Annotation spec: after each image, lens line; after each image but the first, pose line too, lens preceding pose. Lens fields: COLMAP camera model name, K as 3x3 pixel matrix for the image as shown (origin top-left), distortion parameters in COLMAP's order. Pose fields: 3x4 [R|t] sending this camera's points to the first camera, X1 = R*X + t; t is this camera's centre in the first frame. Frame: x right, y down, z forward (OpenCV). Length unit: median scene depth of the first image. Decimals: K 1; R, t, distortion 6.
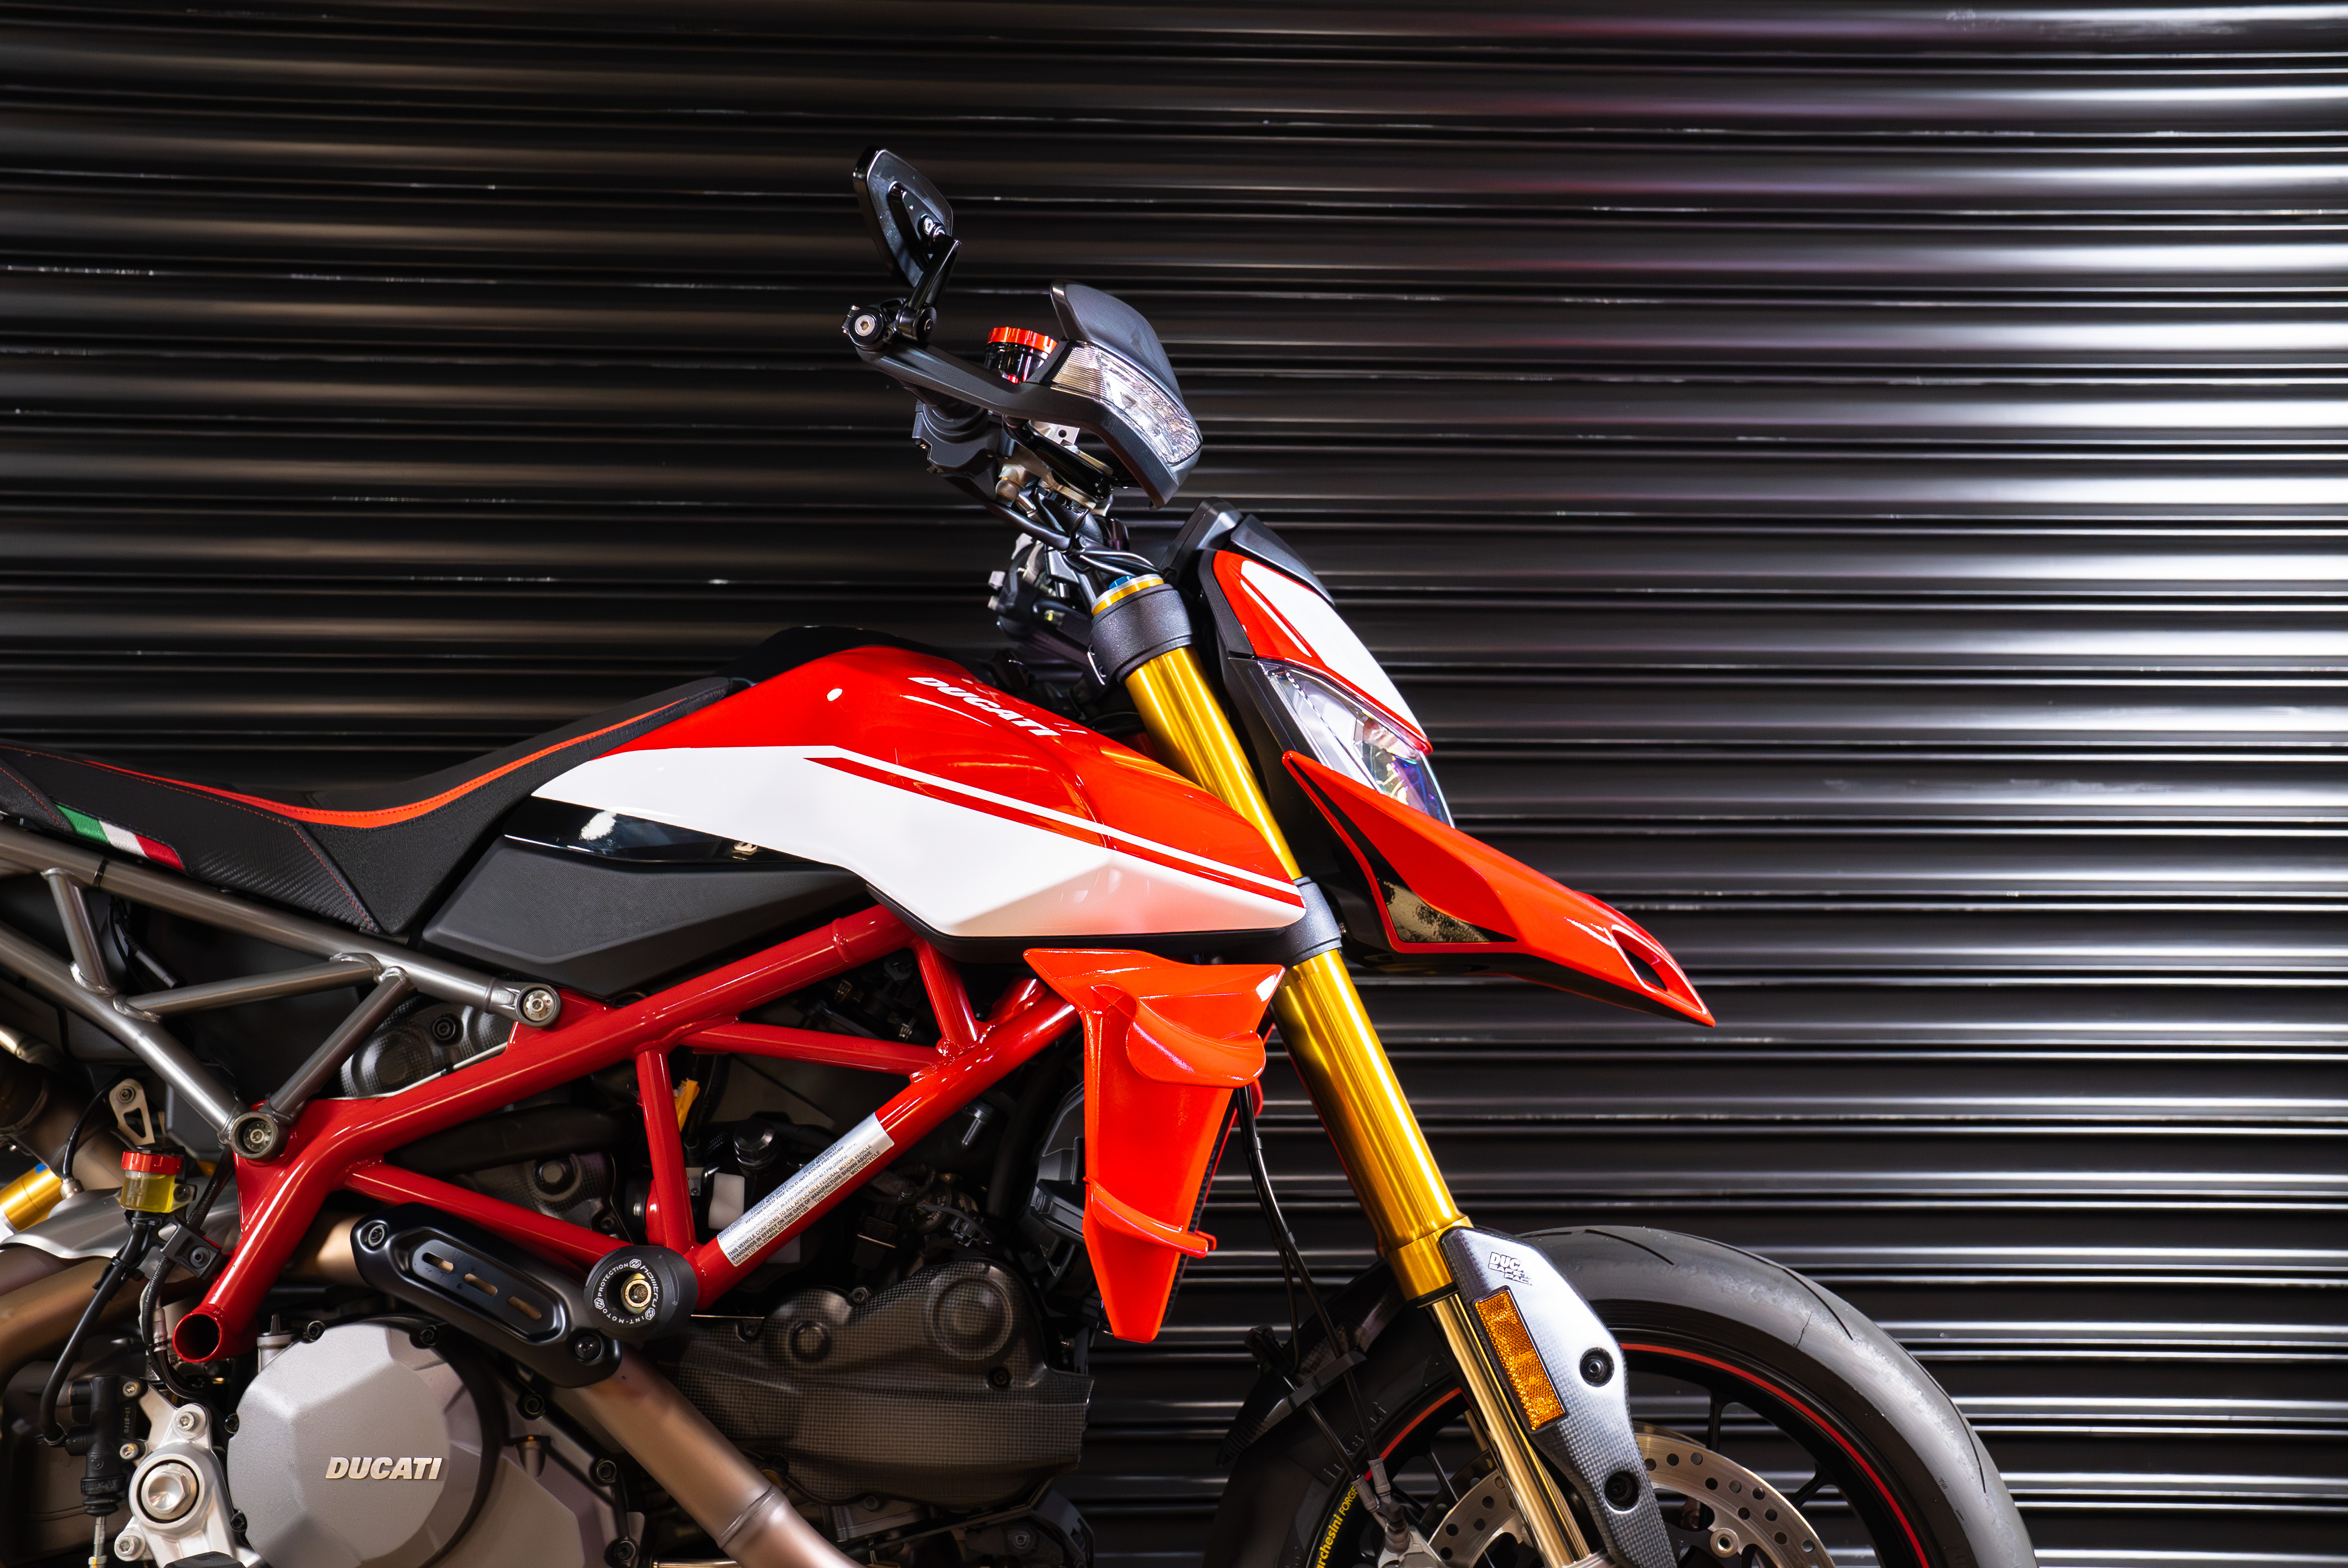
lens RADIAL K [[2565.0, 0, 1154.7], [0, 2565.0, 787.7], [0, 0, 1]] dist [0.069011, 0.000000]
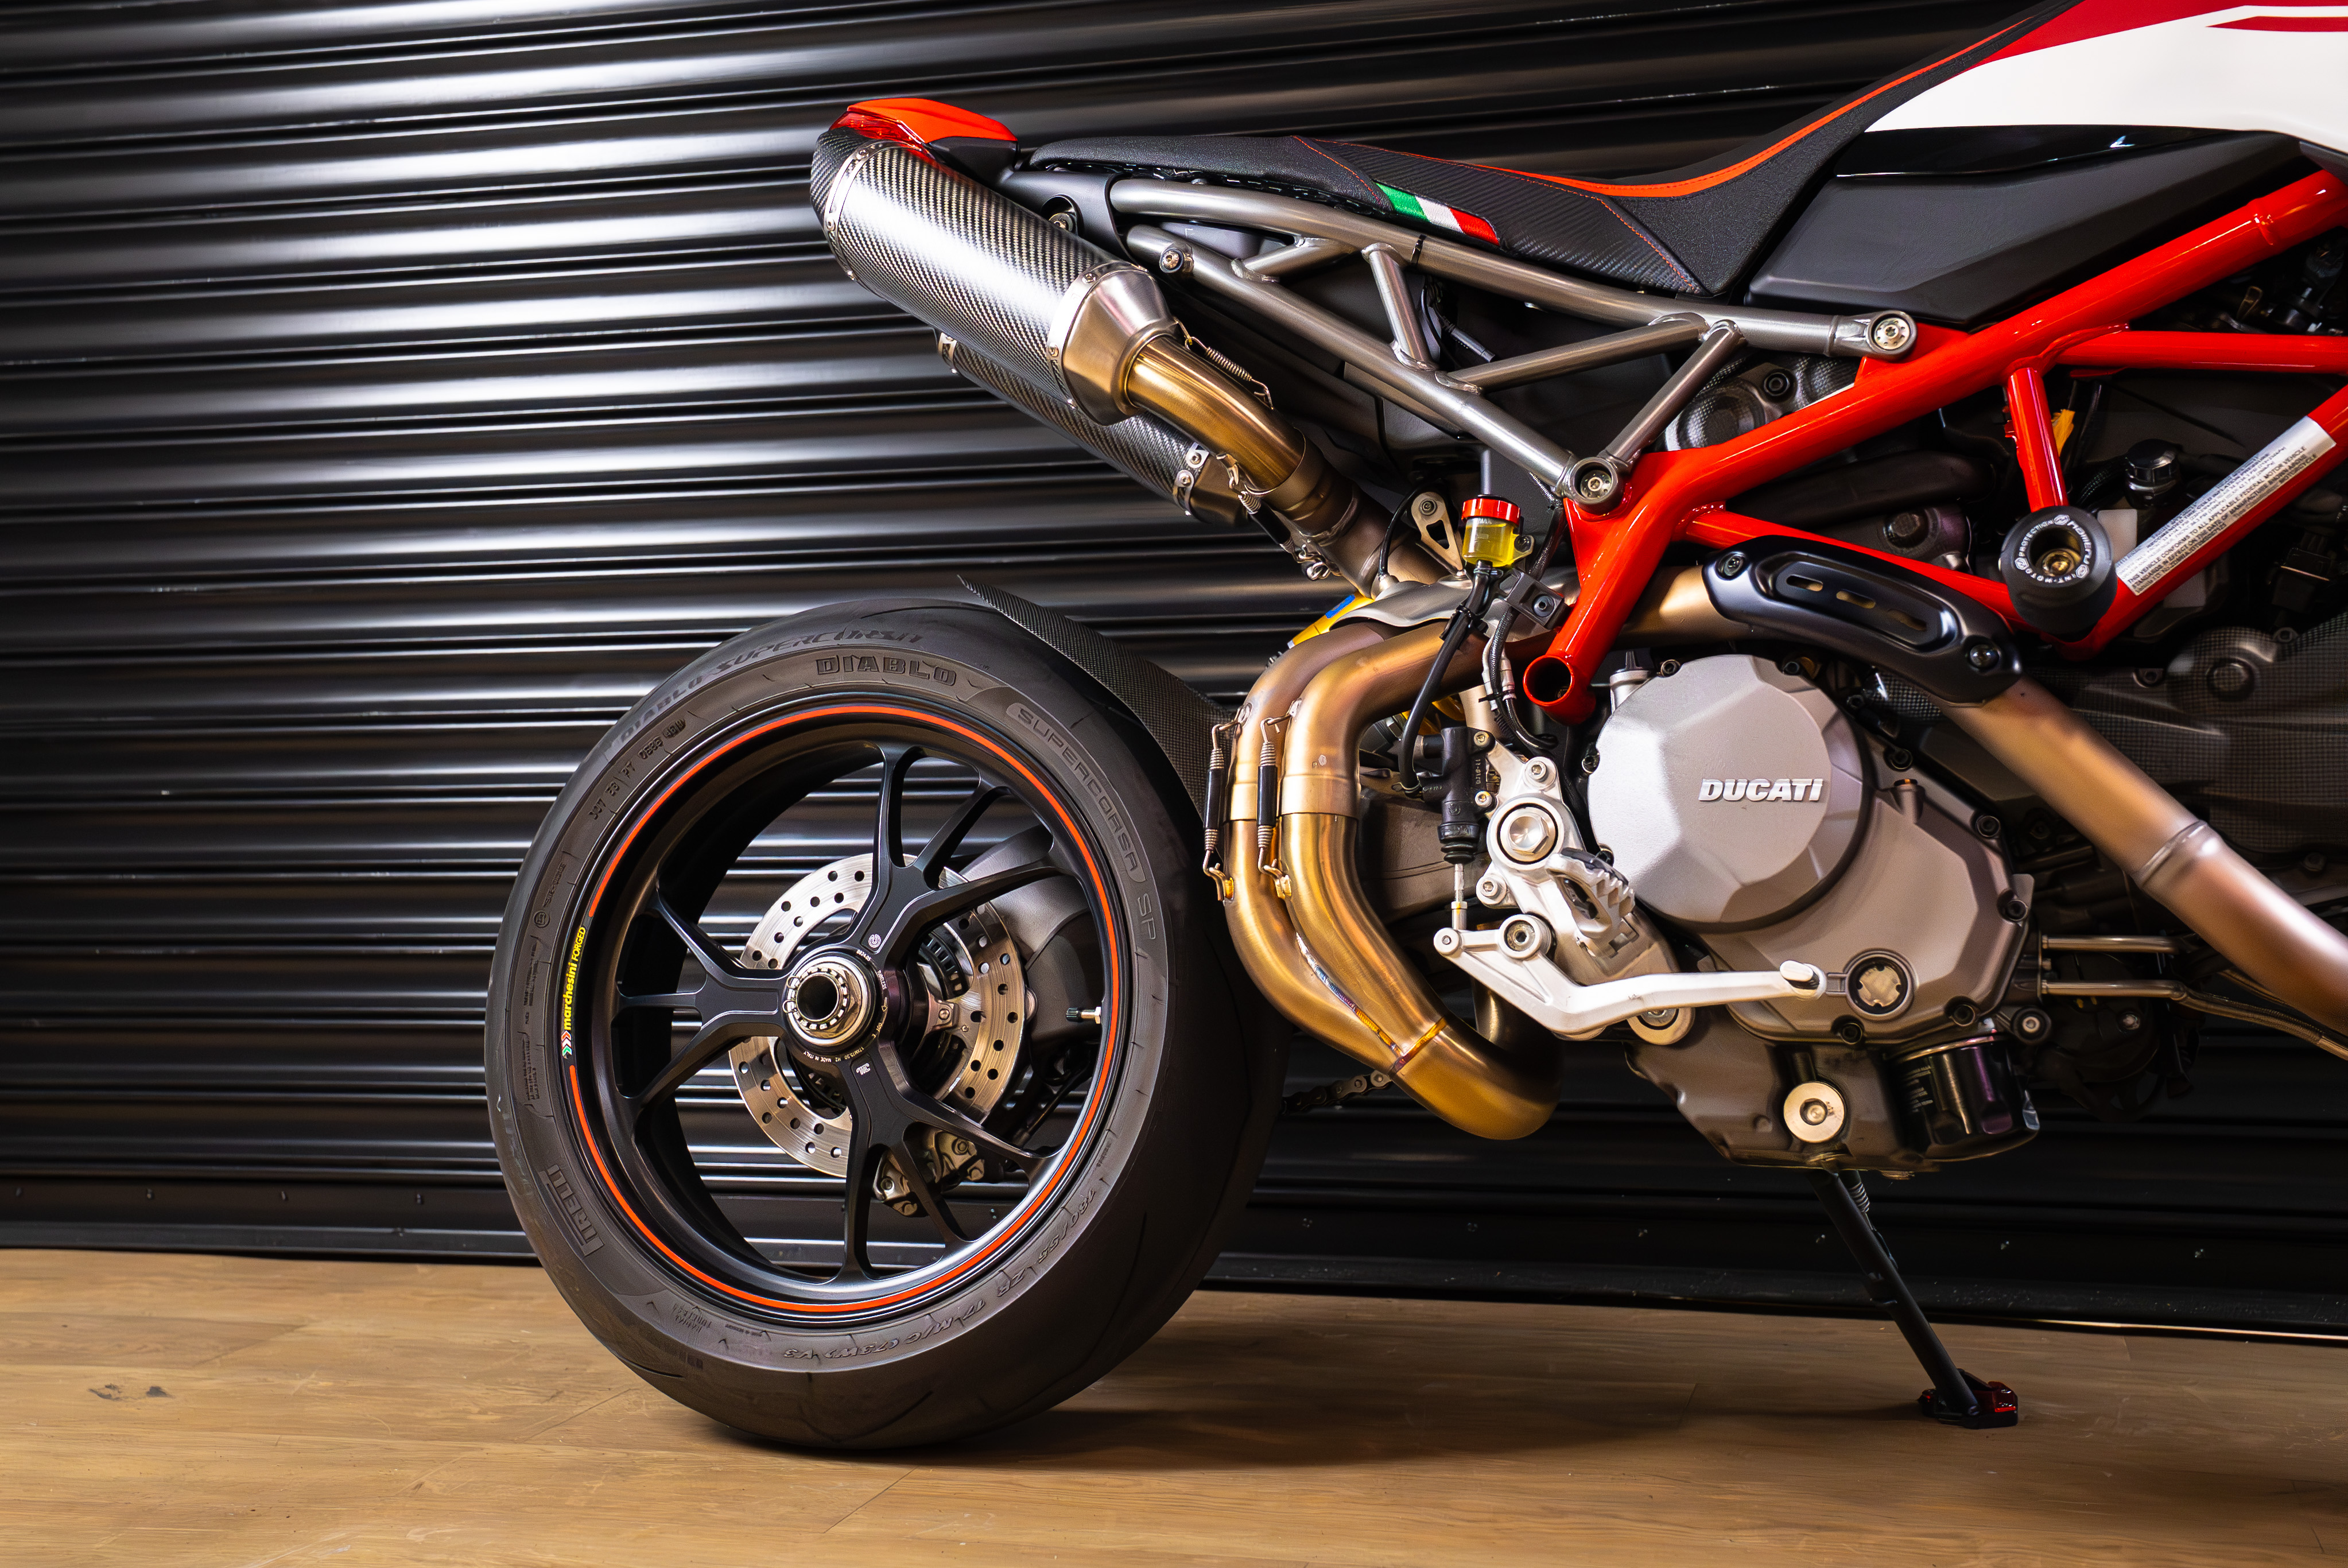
lens RADIAL K [[2938.6, 0, 1105.5], [0, 2938.6, 784.4], [0, 0, 1]] dist [0.081902, 0.000000]
pose [[0.941379, -0.022395, -0.336605, -0.151414], [0.010801, 0.999283, -0.036279, 0.278882], [0.337176, 0.030516, 0.940947, -0.079038]]
